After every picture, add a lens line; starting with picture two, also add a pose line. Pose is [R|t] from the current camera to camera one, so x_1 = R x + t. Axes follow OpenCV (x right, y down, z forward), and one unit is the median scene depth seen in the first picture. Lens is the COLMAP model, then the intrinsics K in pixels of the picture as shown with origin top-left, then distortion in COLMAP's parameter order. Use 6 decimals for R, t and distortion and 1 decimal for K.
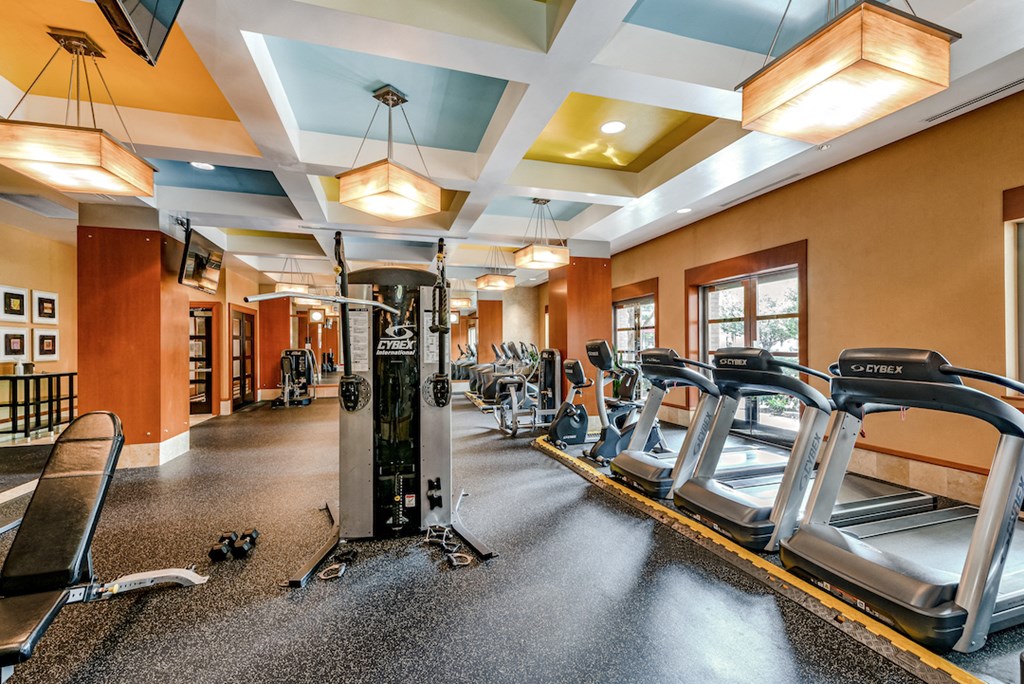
lens RADIAL K [[400.2, 0, 512.0], [0, 400.2, 343.9], [0, 0, 1]] dist [0.004199, 0.000180]
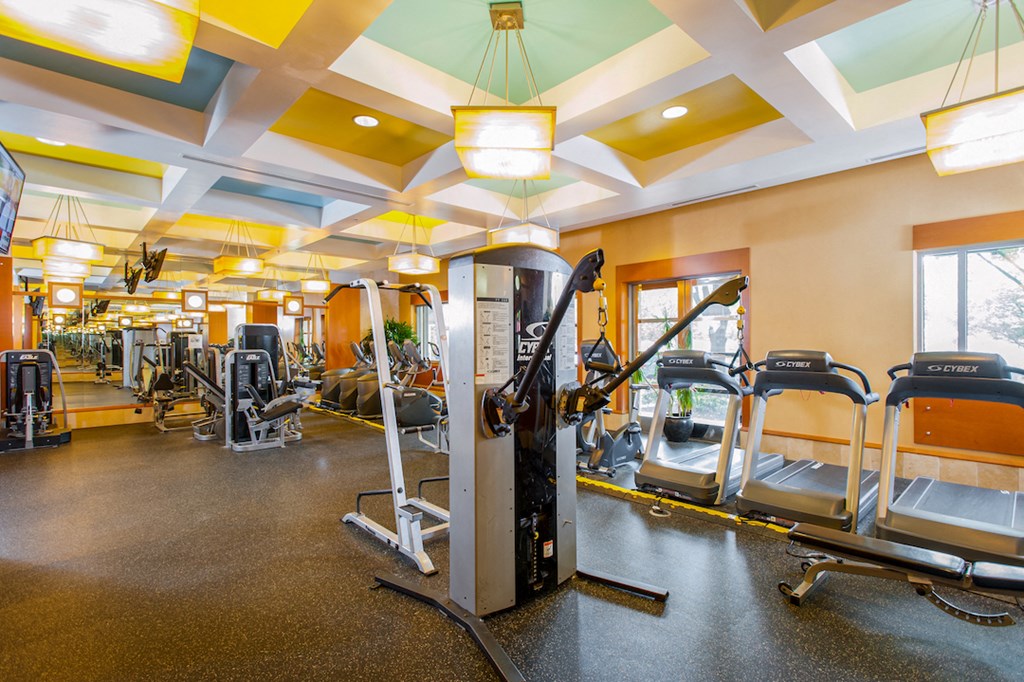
lens RADIAL K [[486.0, 0, 510.9], [0, 486.0, 343.5], [0, 0, 1]] dist [0.002230, 0.000270]
pose [[0.906938, 0.004289, 0.421242, -0.718531], [-0.005410, 0.999984, 0.001467, -0.006683], [-0.421229, -0.003609, 0.906947, 0.179166]]
